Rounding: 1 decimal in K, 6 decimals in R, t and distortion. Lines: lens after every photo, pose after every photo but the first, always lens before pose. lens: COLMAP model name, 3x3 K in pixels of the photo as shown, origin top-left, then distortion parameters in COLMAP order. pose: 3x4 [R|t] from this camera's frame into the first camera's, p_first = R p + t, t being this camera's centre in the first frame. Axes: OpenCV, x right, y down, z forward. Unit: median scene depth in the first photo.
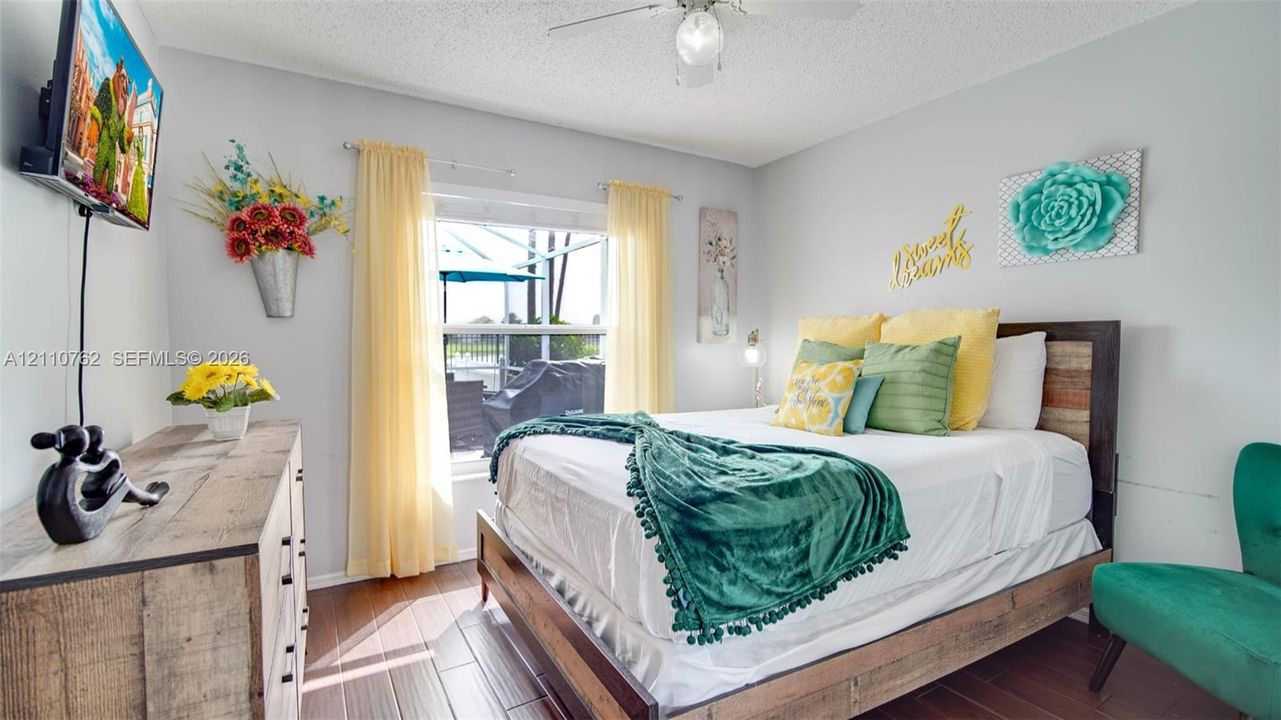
lens RADIAL K [[553.7, 0, 632.1], [0, 553.7, 362.7], [0, 0, 1]] dist [-0.012390, 0.000859]
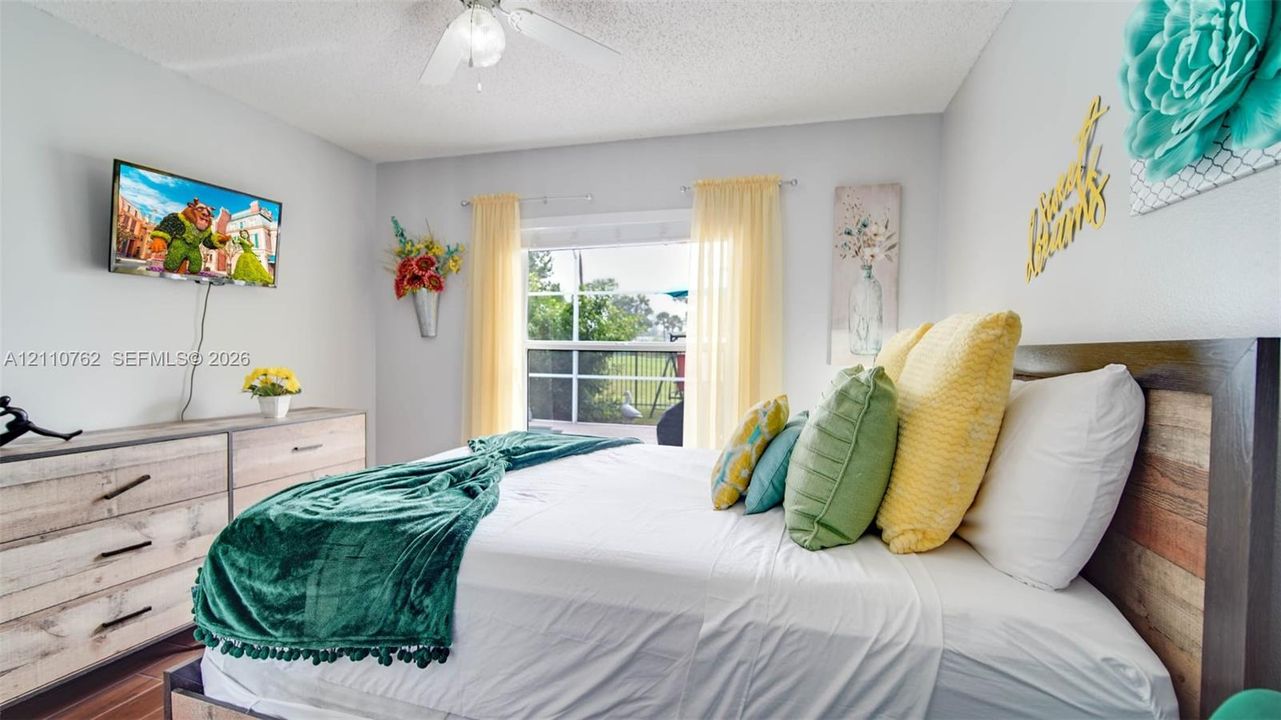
lens RADIAL K [[553.7, 0, 632.1], [0, 553.7, 362.7], [0, 0, 1]] dist [-0.012390, 0.000859]
pose [[0.694024, 0.028307, -0.719396, 0.650004], [-0.043466, 0.999051, -0.002622, -0.033149], [0.718639, 0.033089, 0.694596, 0.369438]]
